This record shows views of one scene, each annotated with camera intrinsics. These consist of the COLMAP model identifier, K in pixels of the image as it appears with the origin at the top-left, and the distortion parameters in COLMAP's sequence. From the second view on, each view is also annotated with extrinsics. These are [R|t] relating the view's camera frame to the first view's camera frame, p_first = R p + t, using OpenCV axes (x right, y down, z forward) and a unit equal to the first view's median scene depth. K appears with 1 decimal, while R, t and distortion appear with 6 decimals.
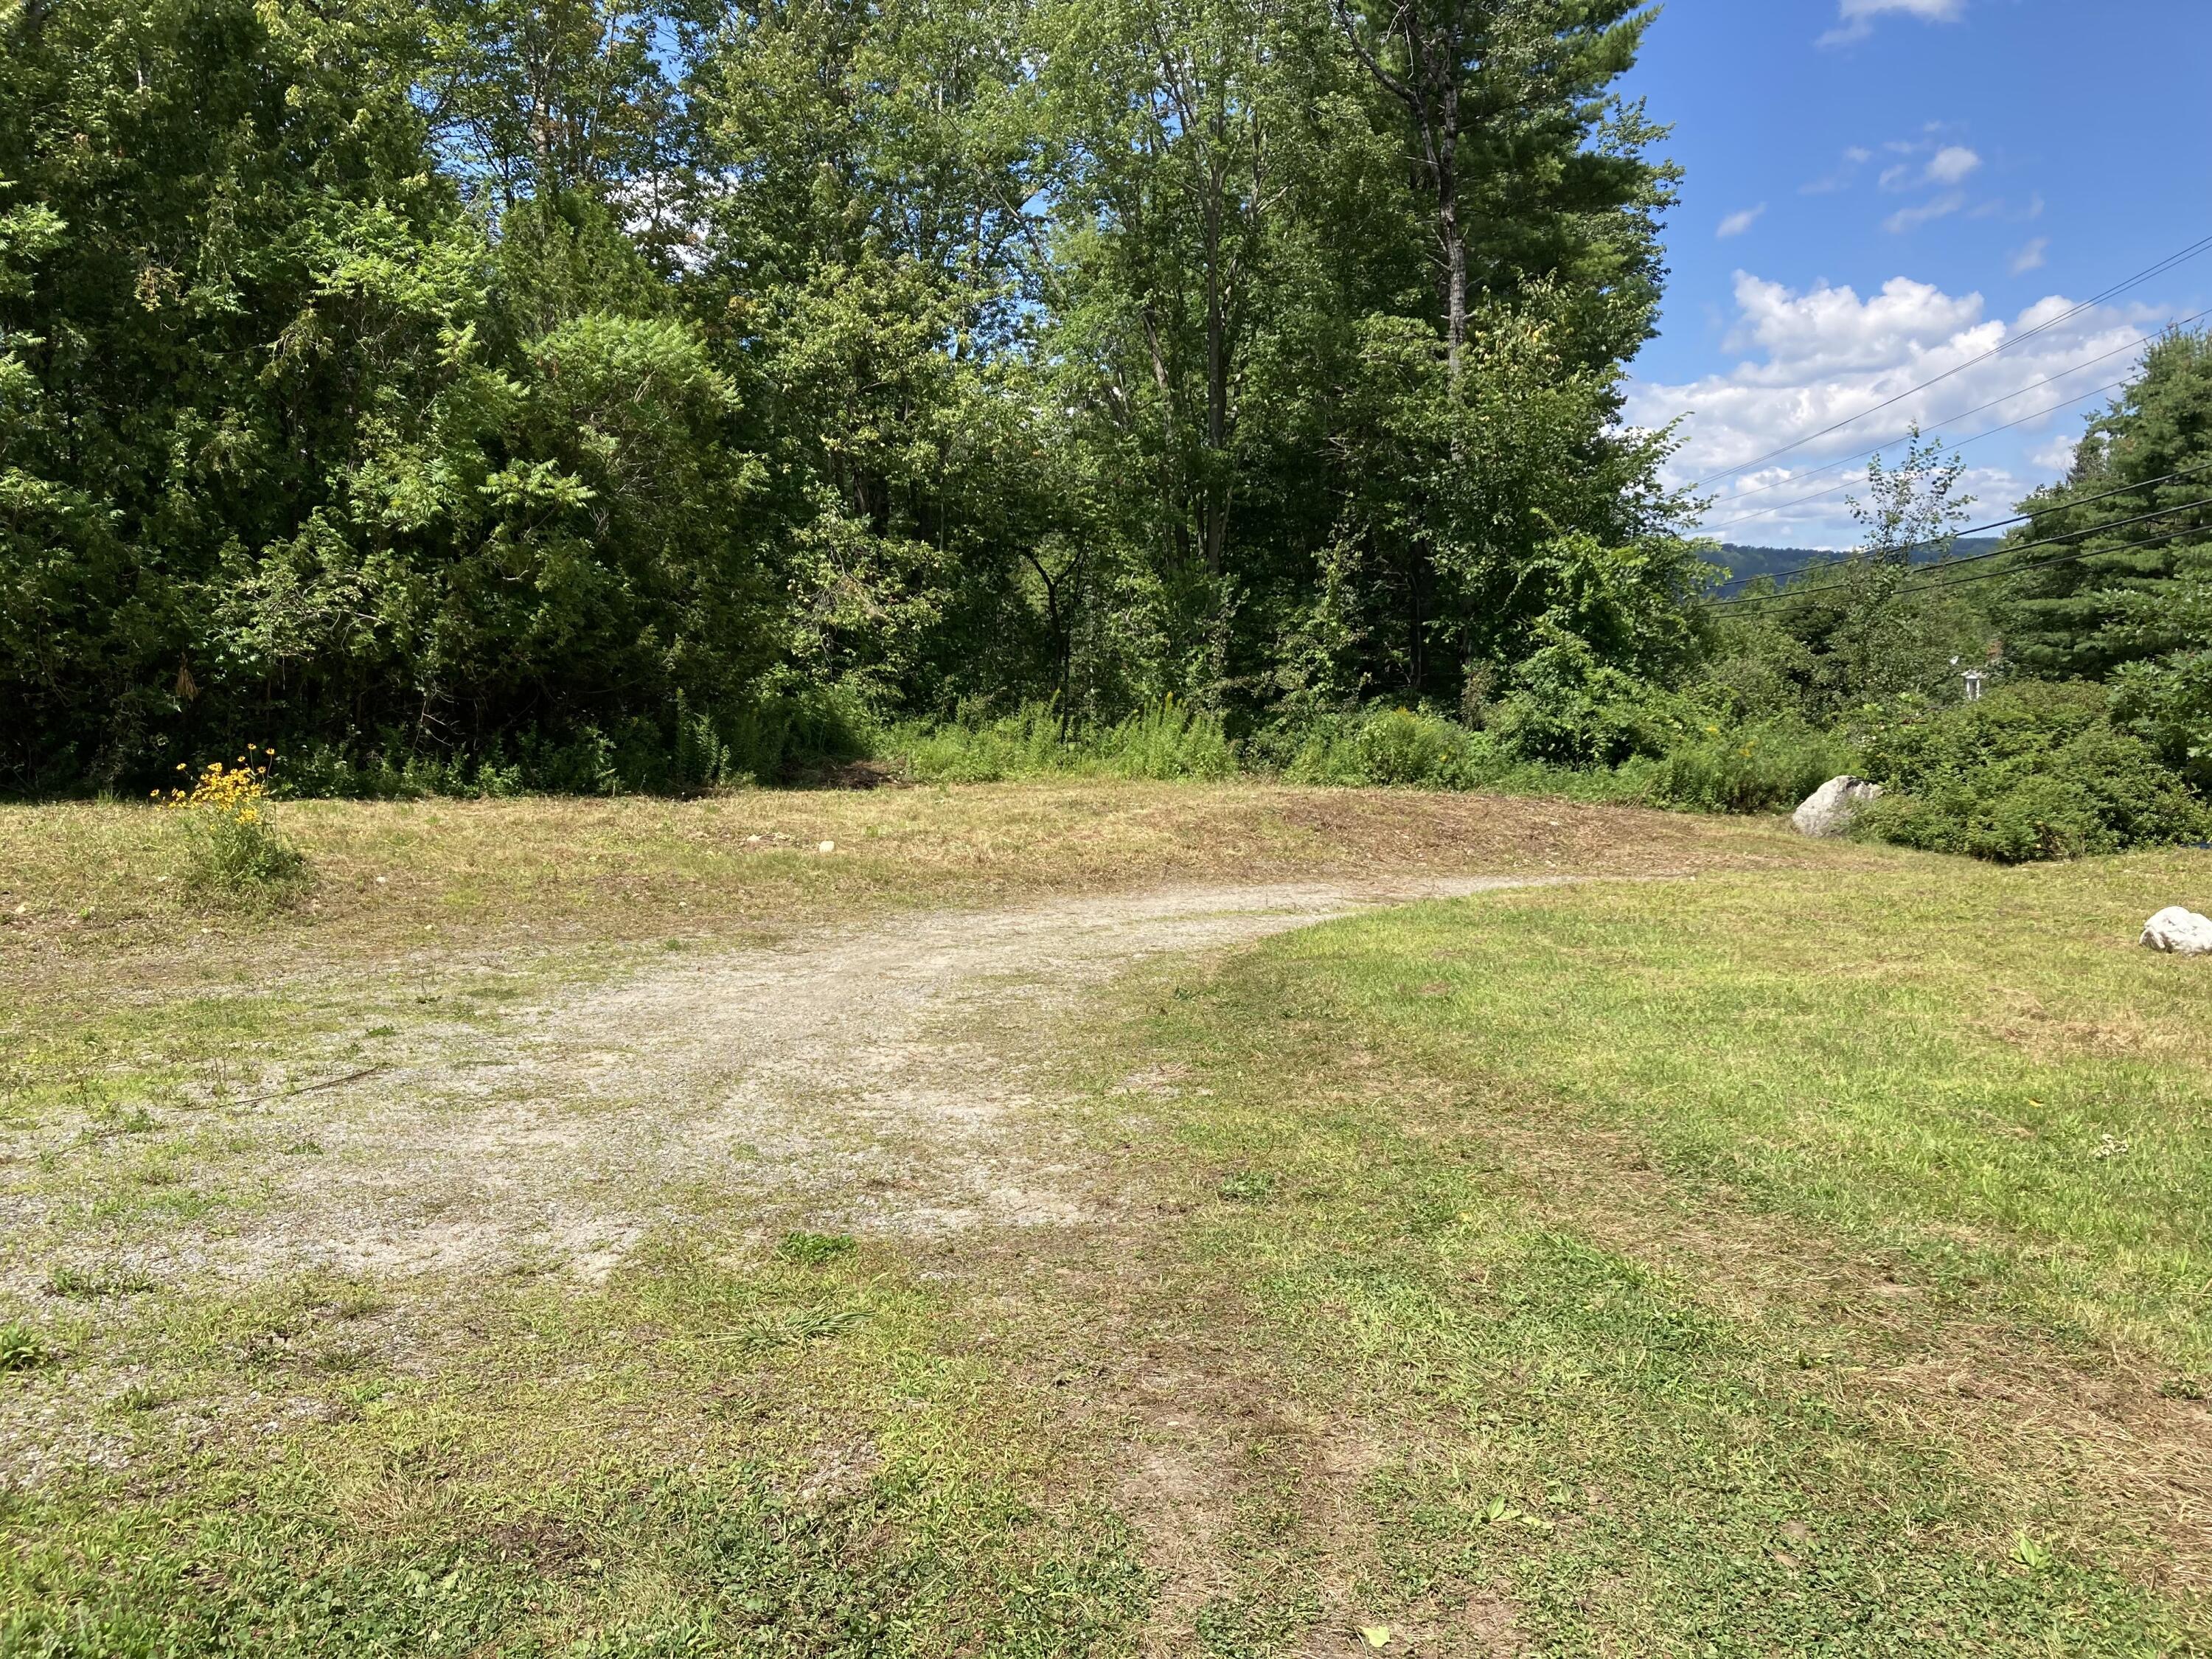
lens RADIAL K [[1828.9, 0, 1104.6], [0, 1828.9, 845.4], [0, 0, 1]] dist [0.022080, 0.005920]
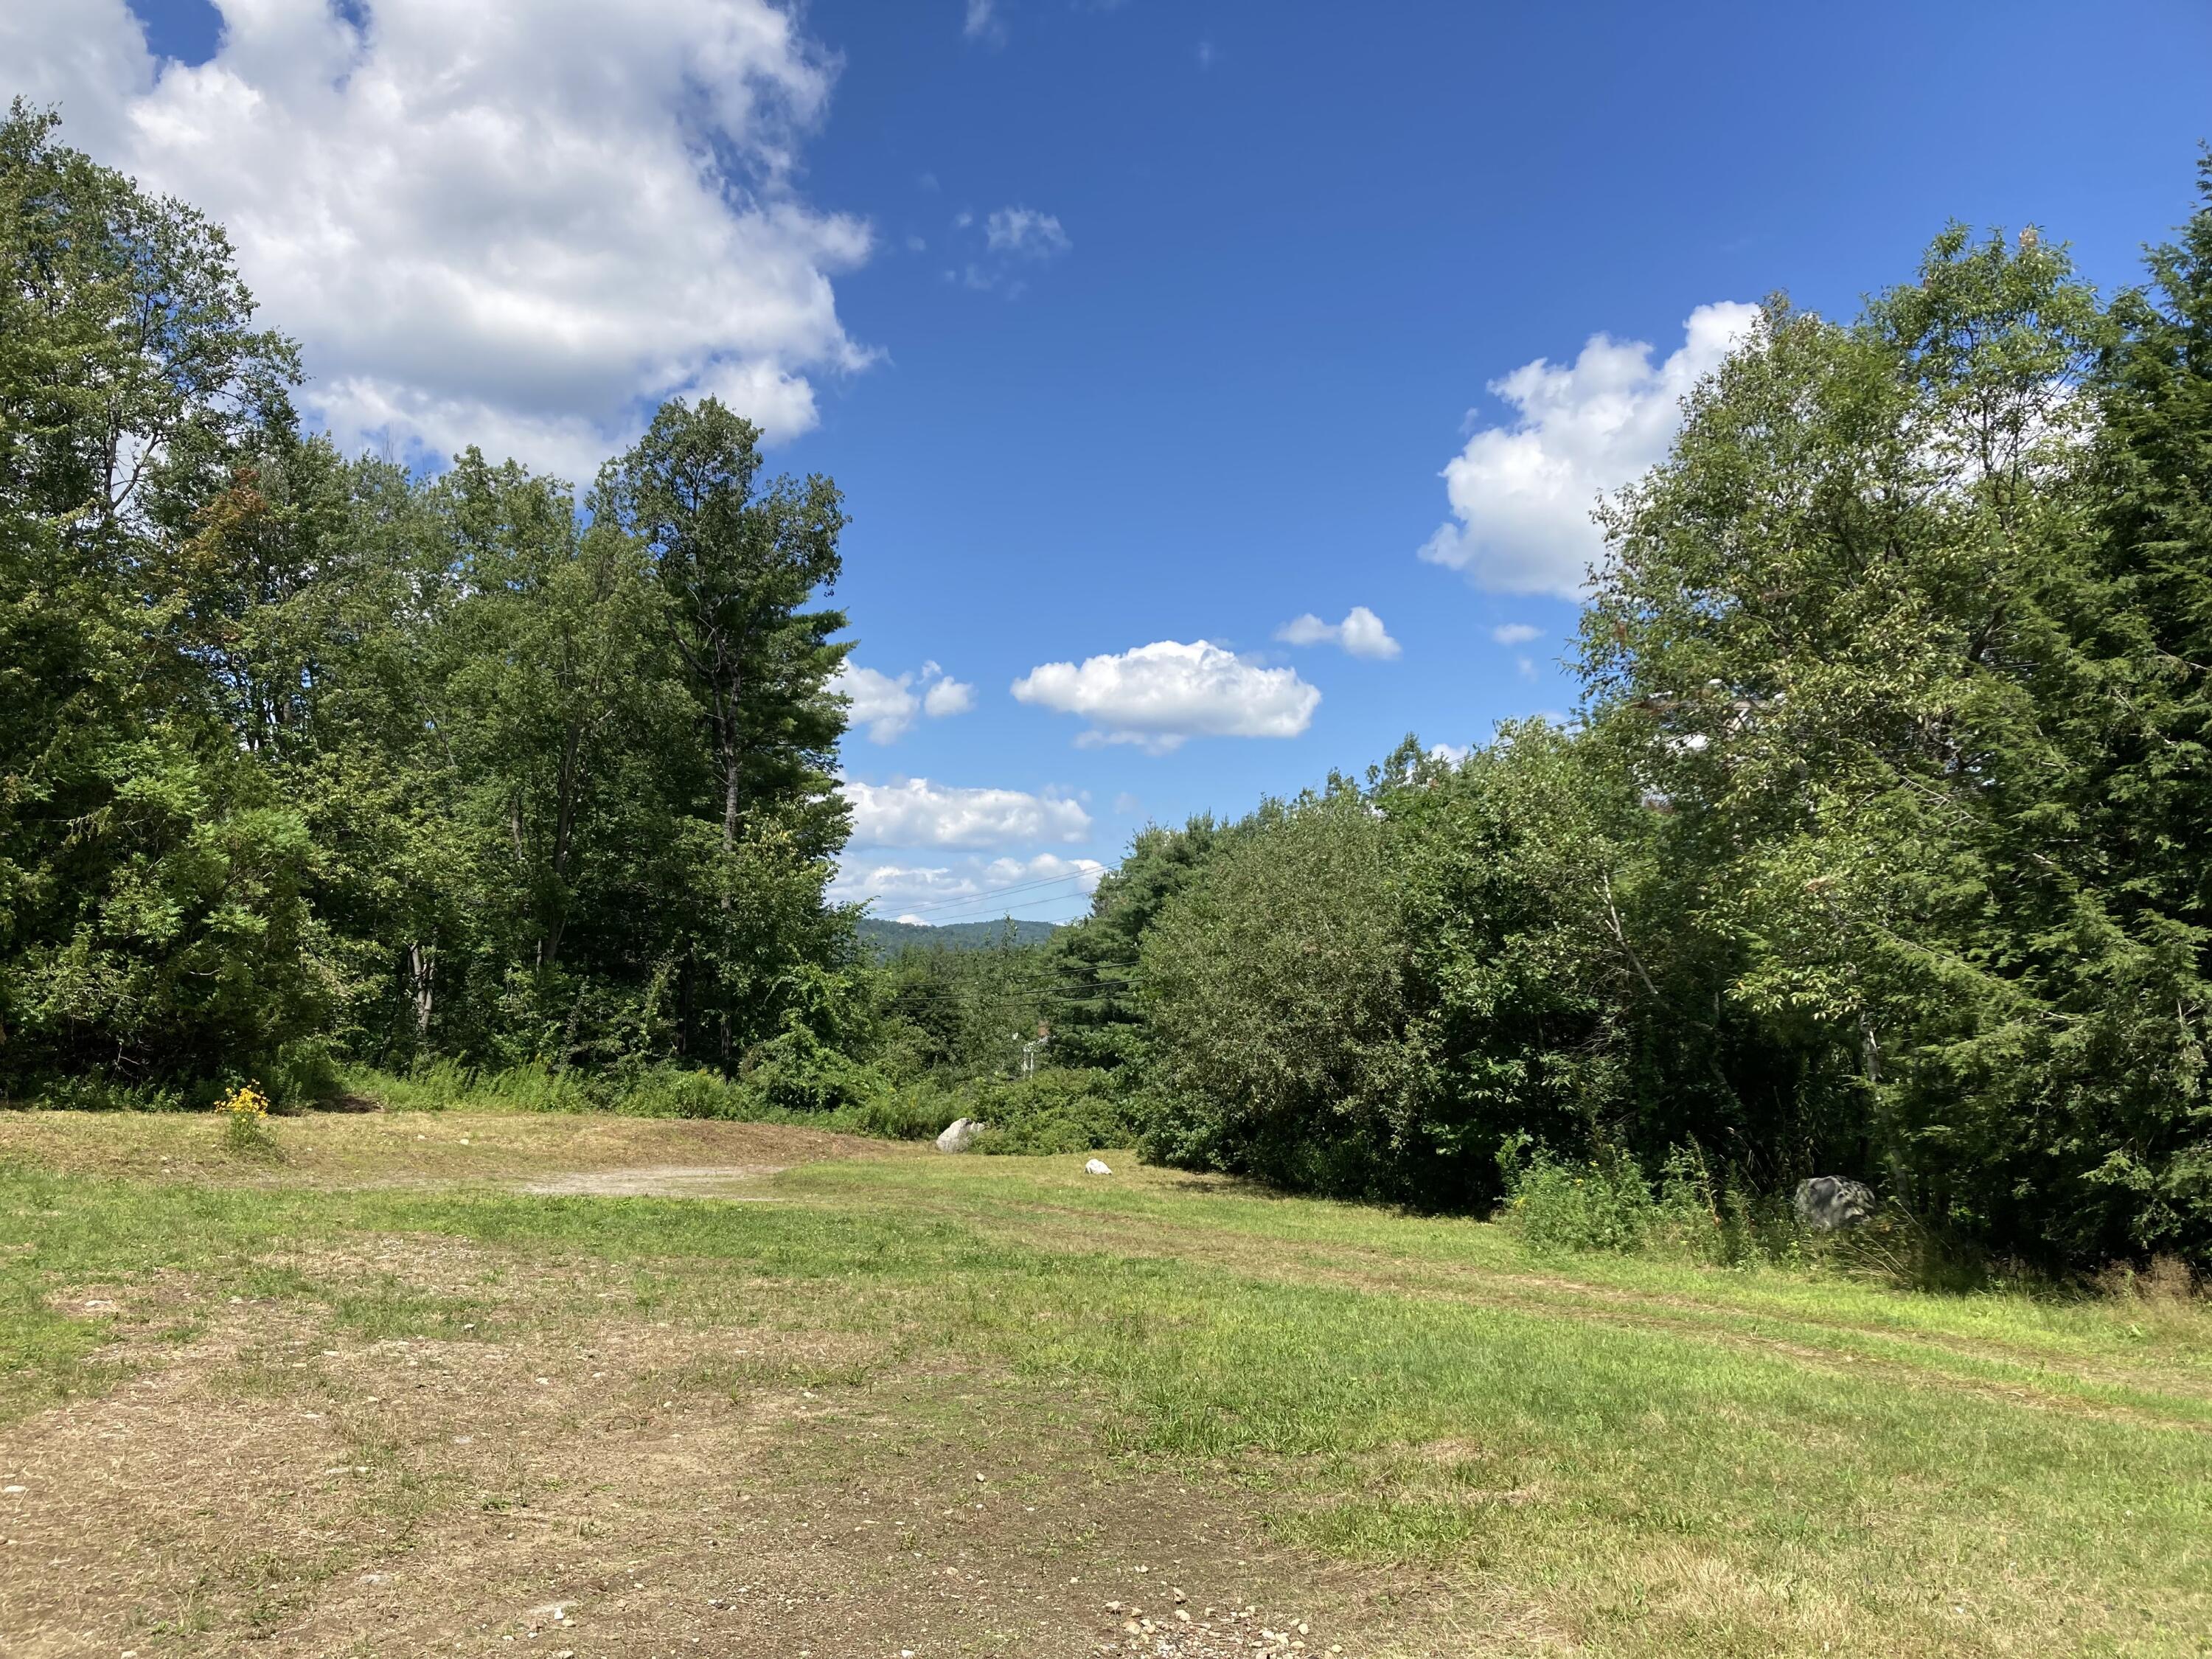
lens RADIAL K [[1828.9, 0, 1104.6], [0, 1828.9, 845.4], [0, 0, 1]] dist [0.022080, 0.005920]
pose [[0.885404, 0.089953, 0.456035, -0.254343], [-0.001897, 0.981787, -0.189974, 0.032391], [-0.464818, 0.167339, 0.869449, -0.531888]]
